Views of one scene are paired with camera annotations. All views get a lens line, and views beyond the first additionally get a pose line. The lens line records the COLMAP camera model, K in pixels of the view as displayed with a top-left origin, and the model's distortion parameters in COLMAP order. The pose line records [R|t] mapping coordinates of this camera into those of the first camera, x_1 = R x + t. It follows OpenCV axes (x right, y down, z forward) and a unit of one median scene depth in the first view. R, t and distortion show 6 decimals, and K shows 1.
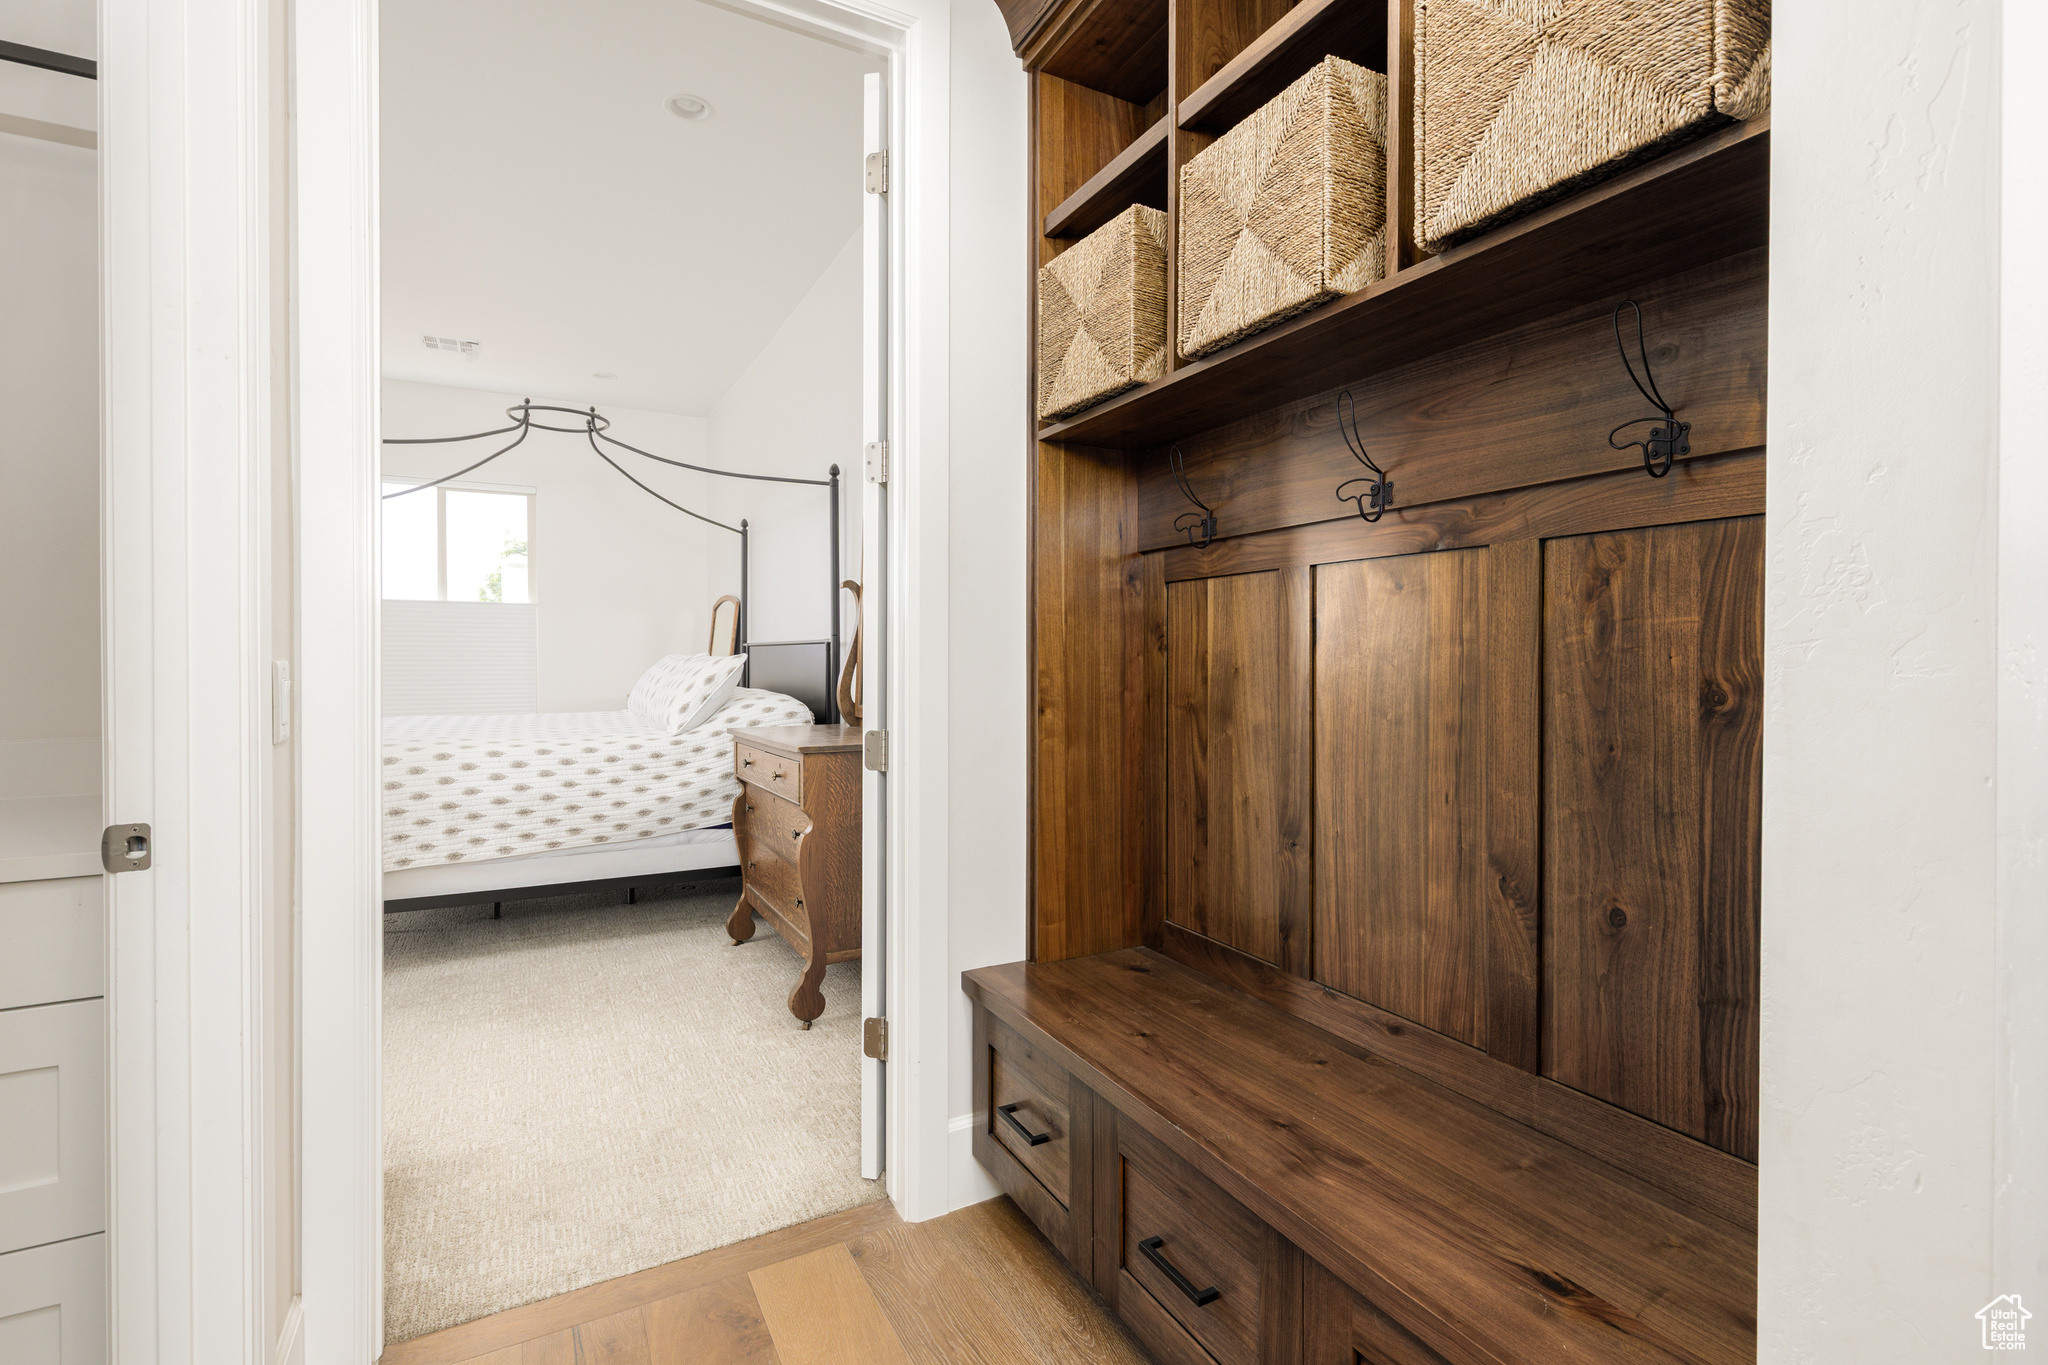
lens RADIAL K [[943.3, 0, 1022.7], [0, 943.3, 669.3], [0, 0, 1]] dist [0.000261, 0.000278]
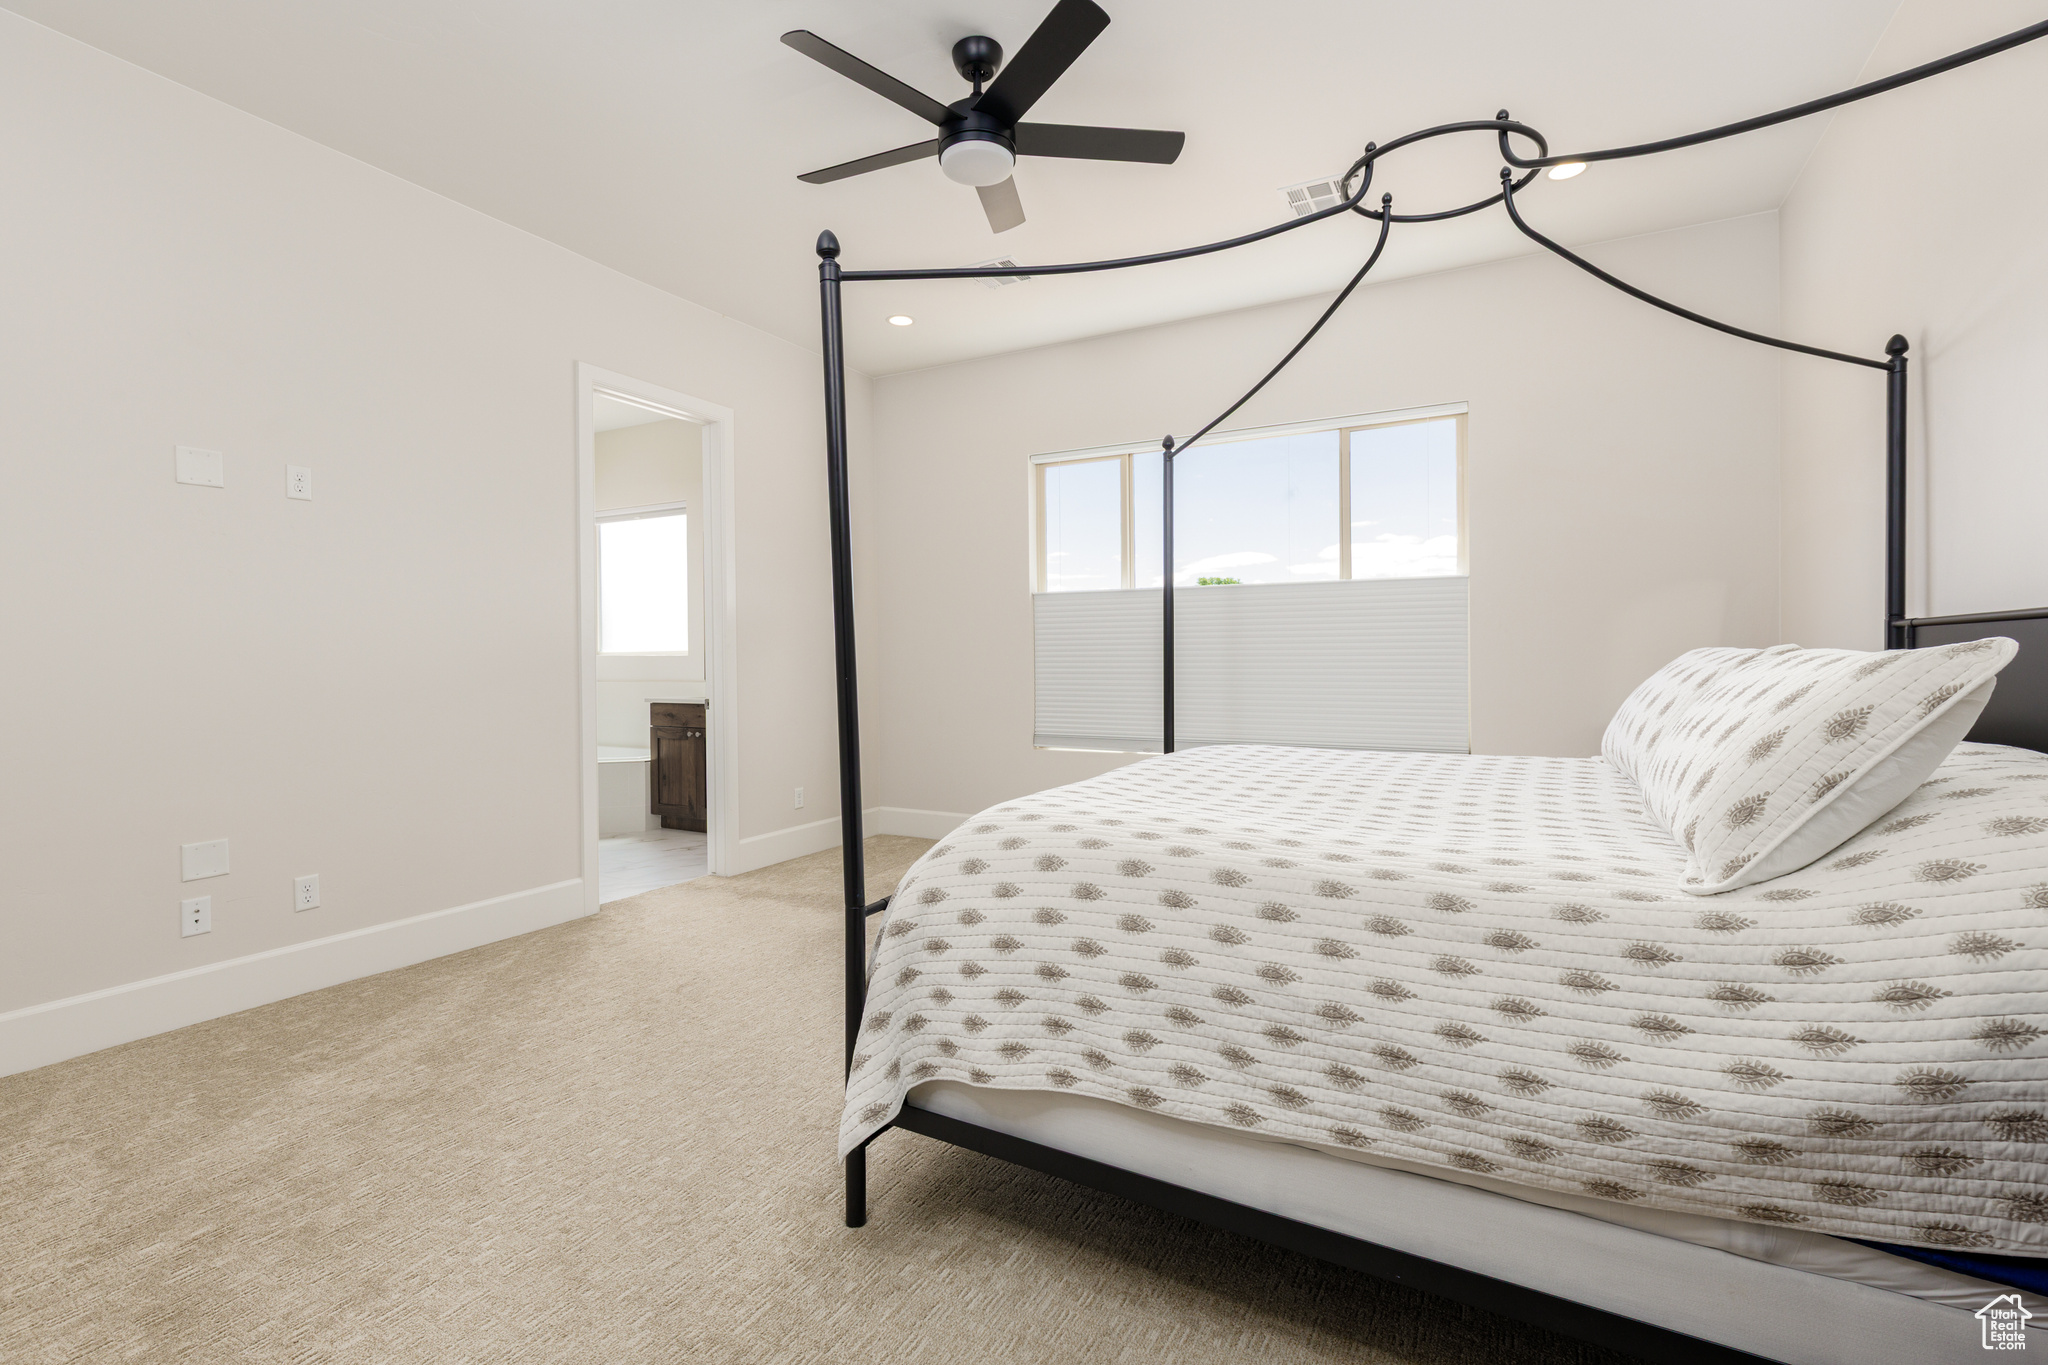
lens RADIAL K [[943.3, 0, 1003.1], [0, 943.3, 651.9], [0, 0, 1]] dist [0.000261, 0.000278]
pose [[0.543423, -0.008785, -0.839413, -0.236605], [-0.003814, 0.999909, -0.012934, -0.008566], [0.839451, 0.010230, 0.543340, 0.640143]]
